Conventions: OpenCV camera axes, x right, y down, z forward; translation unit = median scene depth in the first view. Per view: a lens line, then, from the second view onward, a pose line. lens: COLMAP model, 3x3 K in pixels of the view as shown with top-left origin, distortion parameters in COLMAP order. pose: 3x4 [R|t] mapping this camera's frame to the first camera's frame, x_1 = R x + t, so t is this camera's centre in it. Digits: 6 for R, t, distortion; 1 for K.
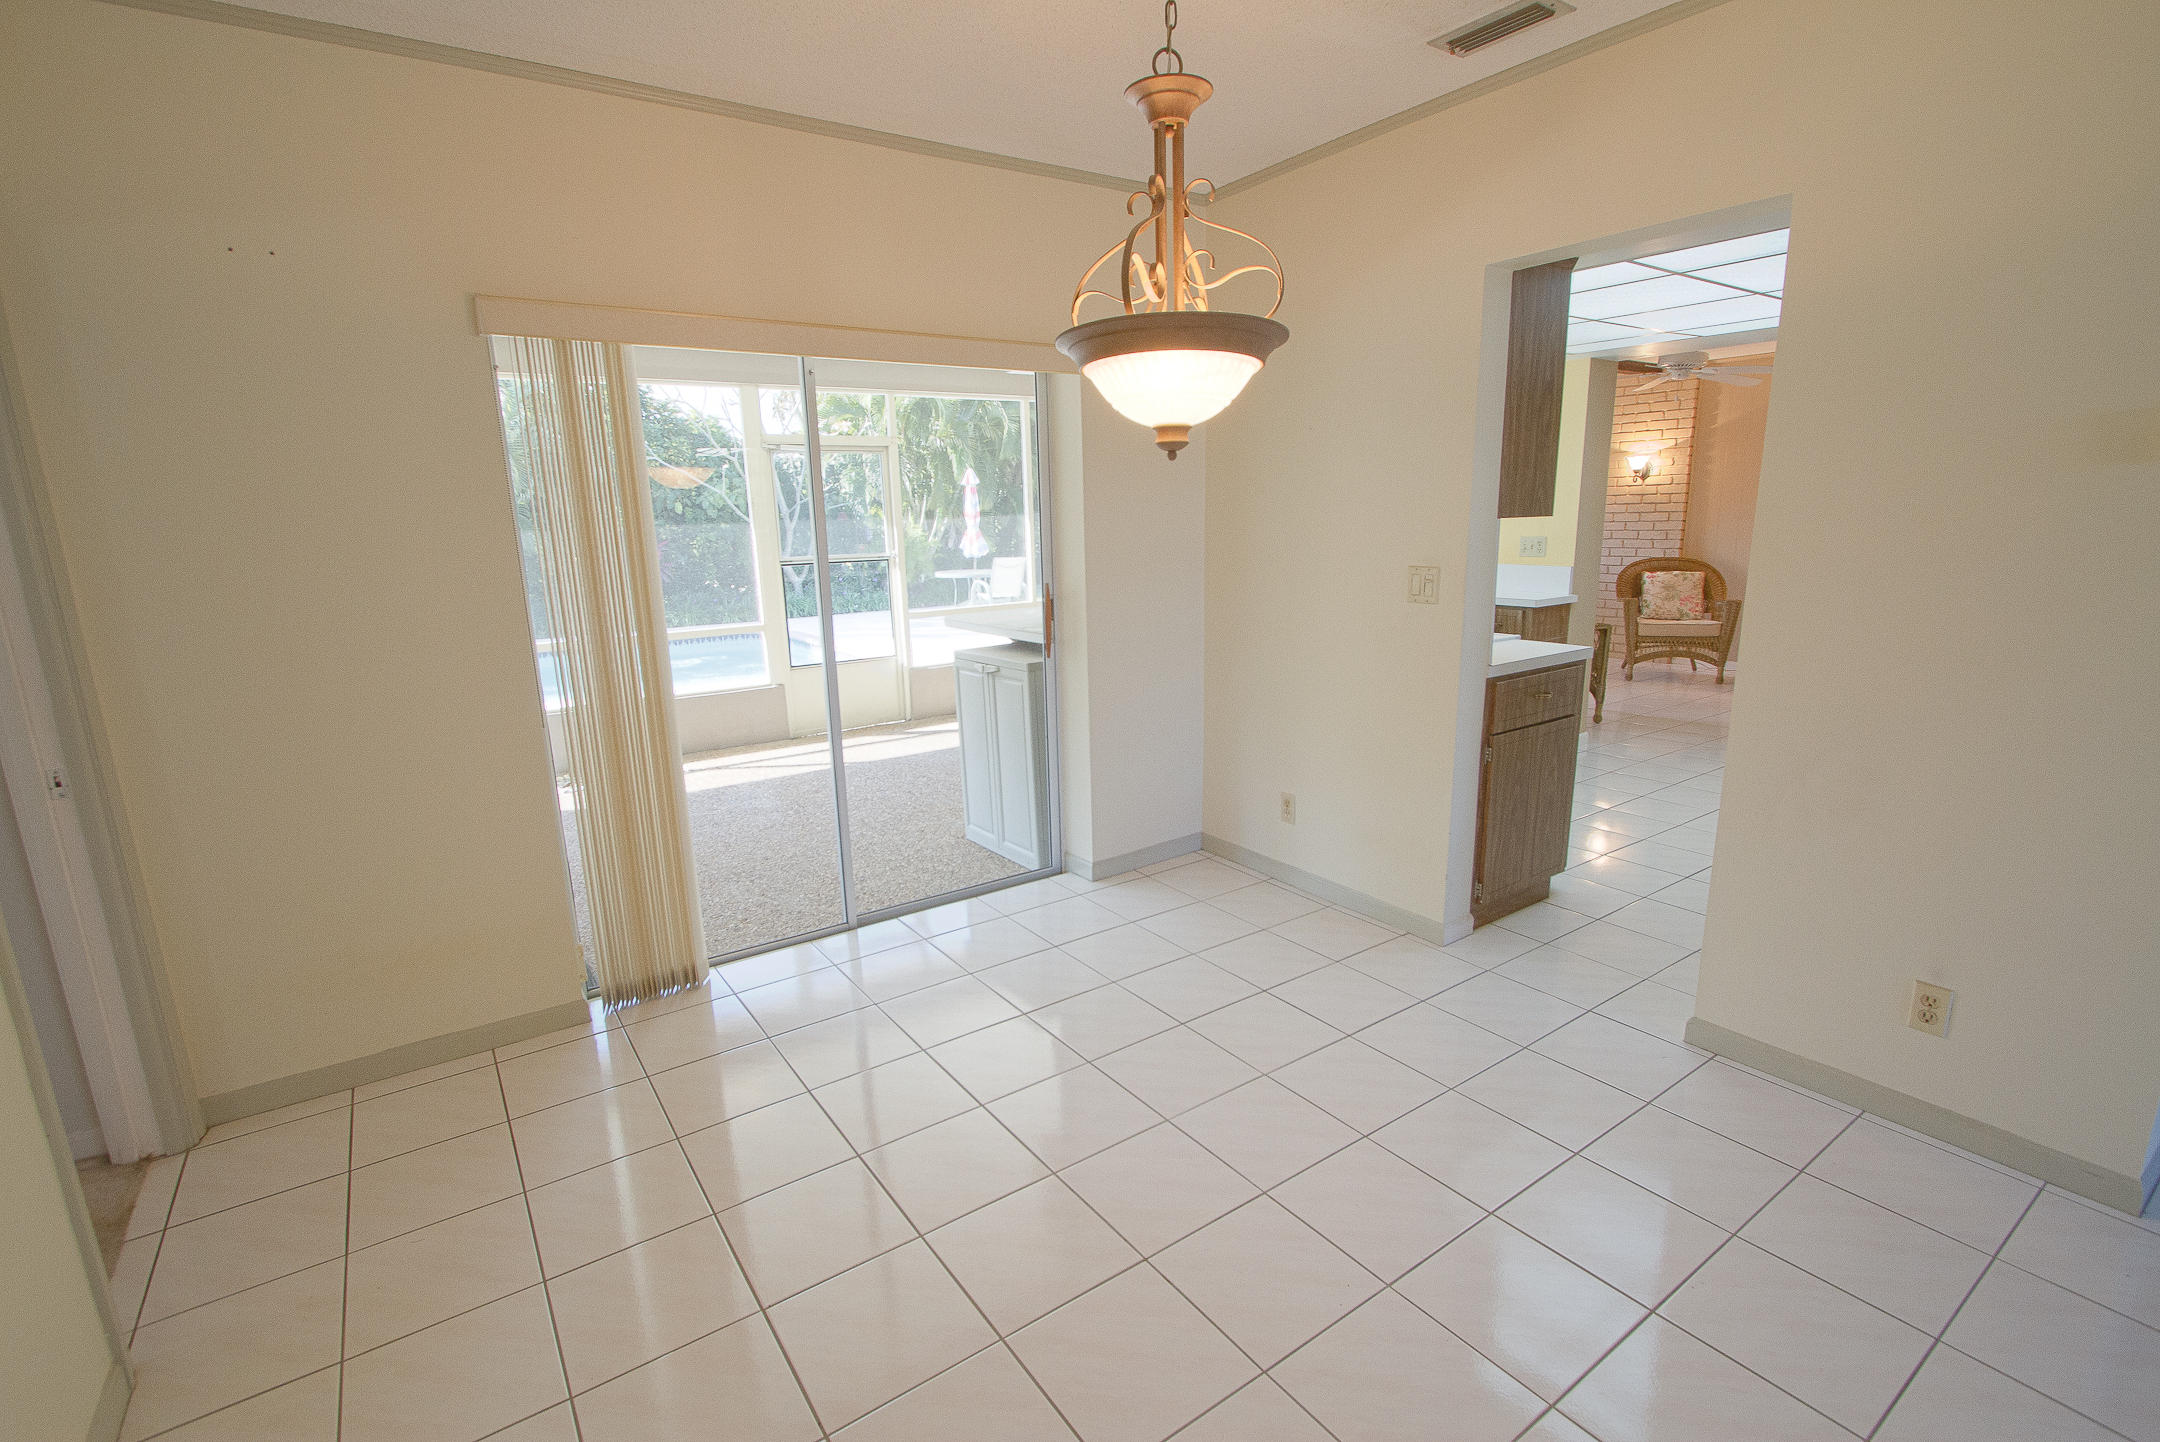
lens RADIAL K [[997.0, 0, 1082.6], [0, 997.0, 736.3], [0, 0, 1]] dist [-0.017158, -0.000123]
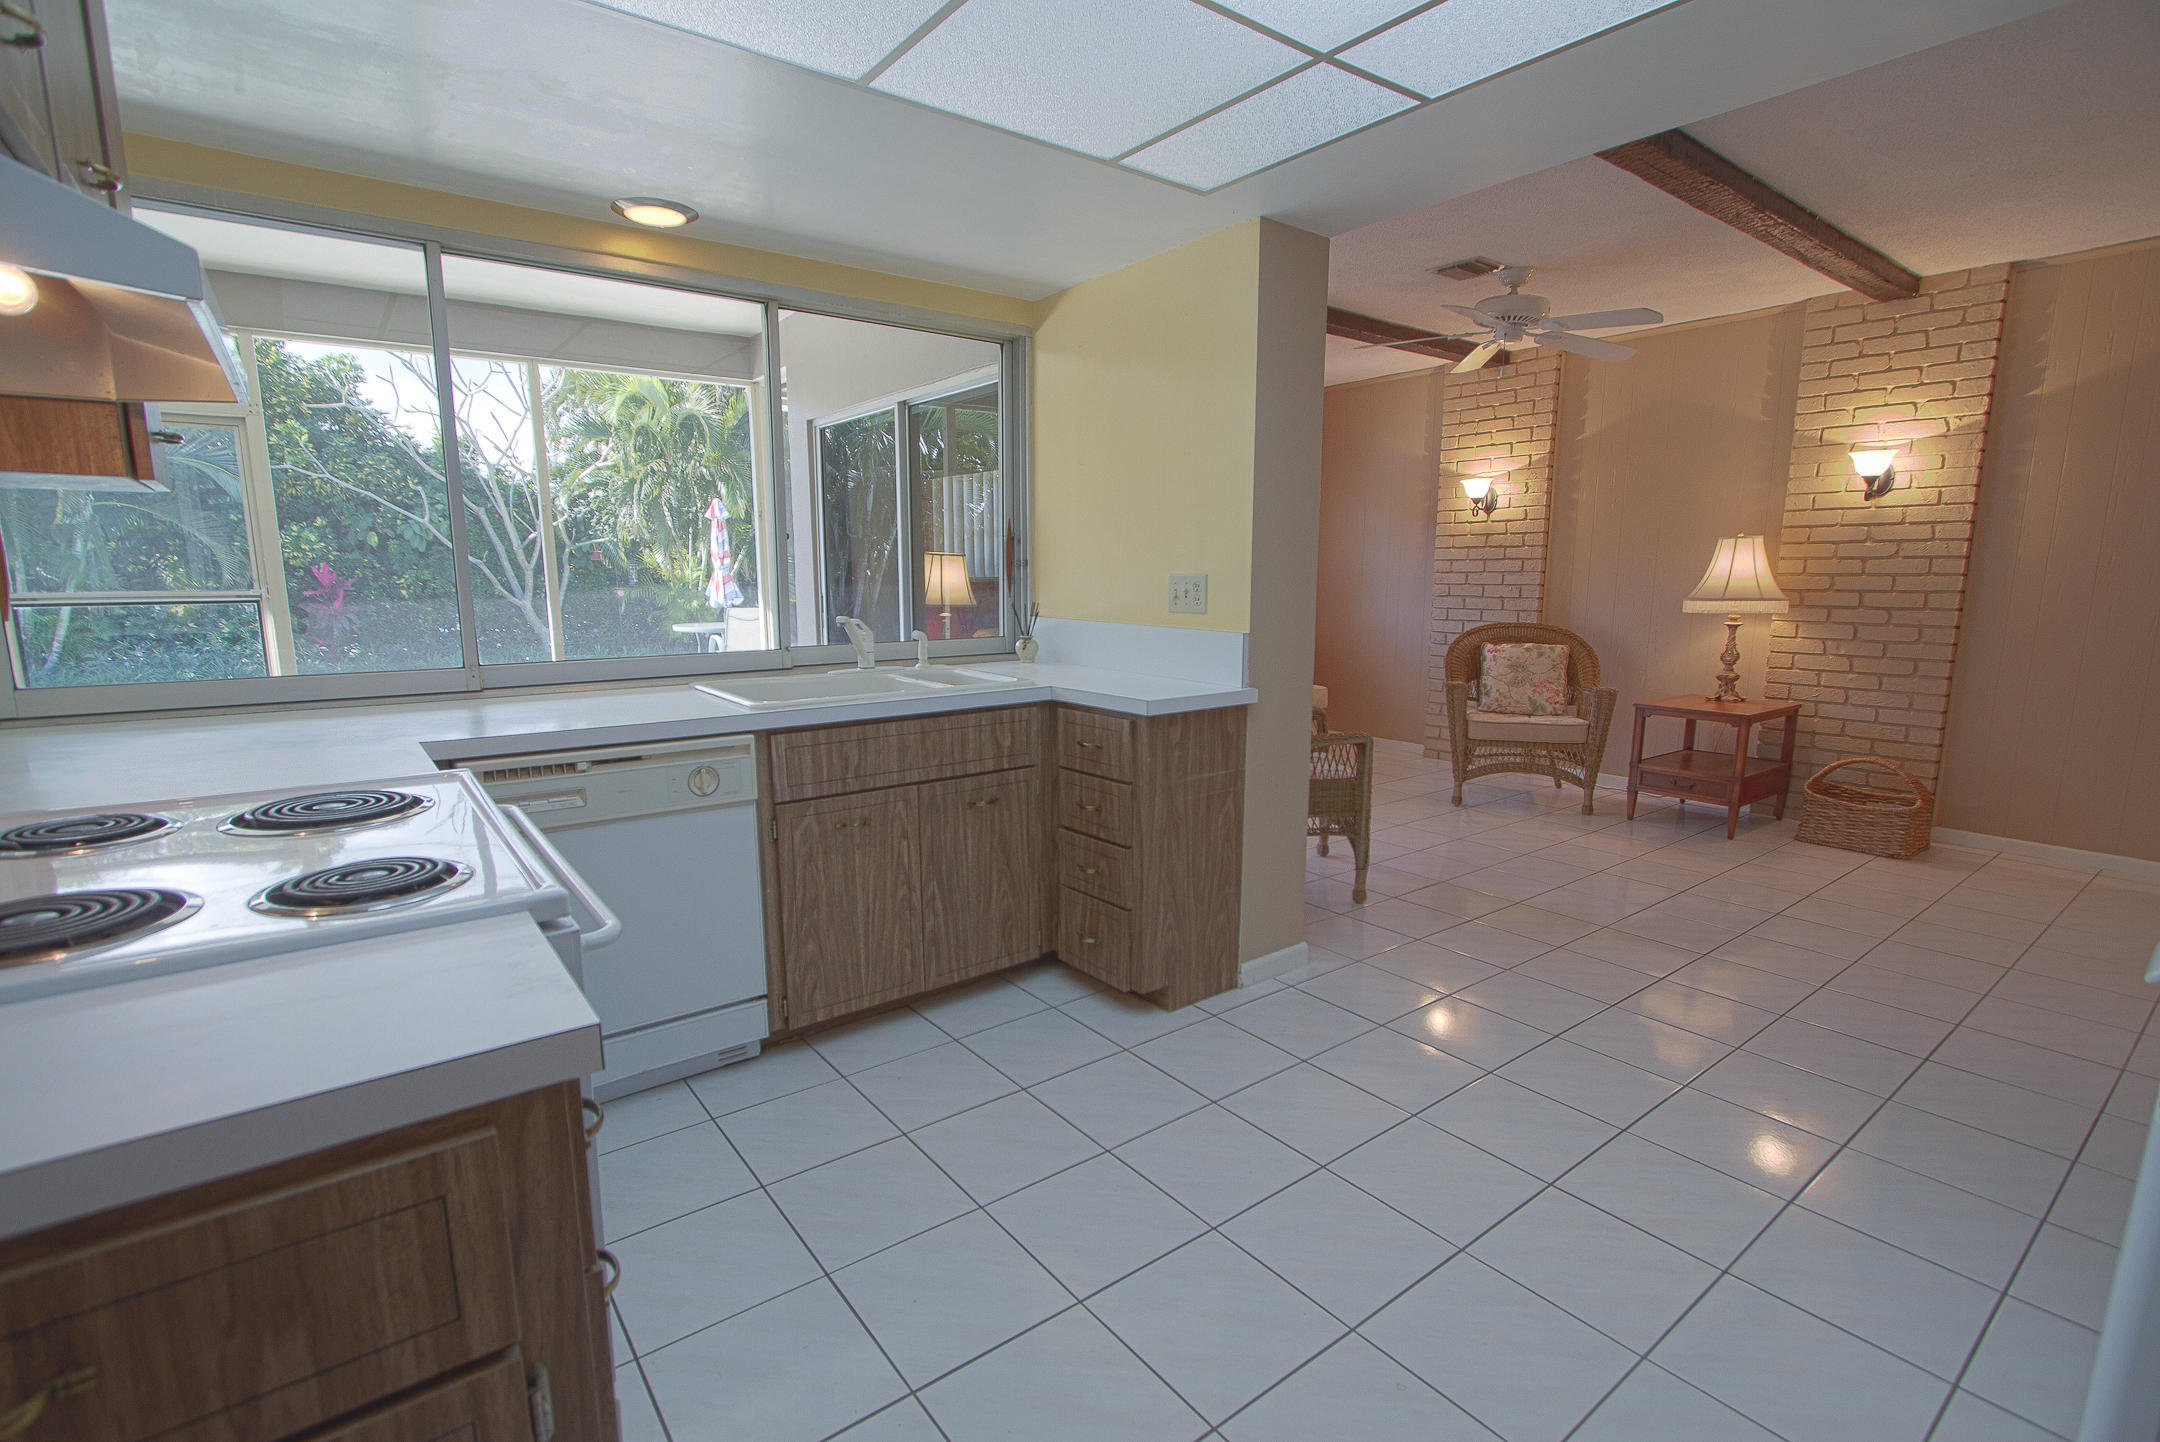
lens RADIAL K [[988.9, 0, 1068.5], [0, 988.9, 734.7], [0, 0, 1]] dist [-0.016499, -0.000109]
pose [[0.999135, 0.018193, 0.037384, 0.253564], [-0.016041, 0.998241, -0.057082, -0.058748], [-0.038357, 0.056433, 0.997669, 0.331526]]
